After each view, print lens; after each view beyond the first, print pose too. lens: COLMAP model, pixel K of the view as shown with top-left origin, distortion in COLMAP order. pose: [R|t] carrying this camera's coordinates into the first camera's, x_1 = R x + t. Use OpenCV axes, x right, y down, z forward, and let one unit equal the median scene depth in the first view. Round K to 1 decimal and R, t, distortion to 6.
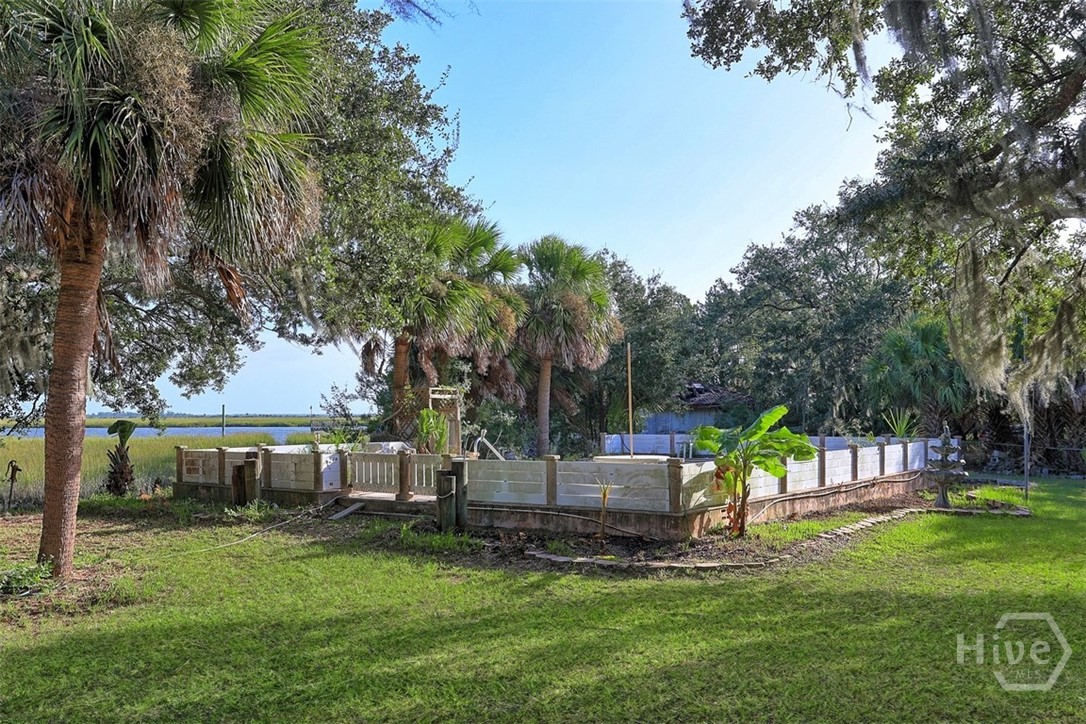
lens RADIAL K [[1014.3, 0, 541.0], [0, 1014.3, 409.6], [0, 0, 1]] dist [0.045952, 0.003308]
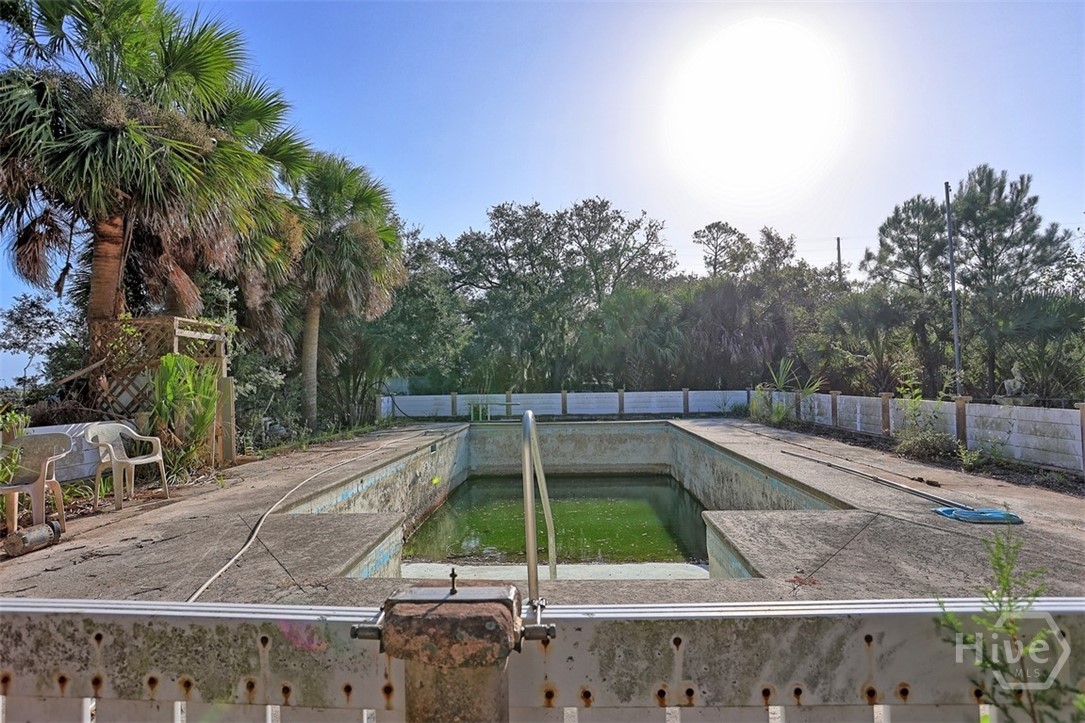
lens RADIAL K [[619.0, 0, 542.5], [0, 619.0, 361.5], [0, 0, 1]] dist [-0.059623, 0.055793]
pose [[0.864178, 0.002978, 0.503178, -0.110267], [0.012115, 0.999569, -0.026723, 0.013773], [-0.503041, 0.029189, 0.863769, 0.660028]]
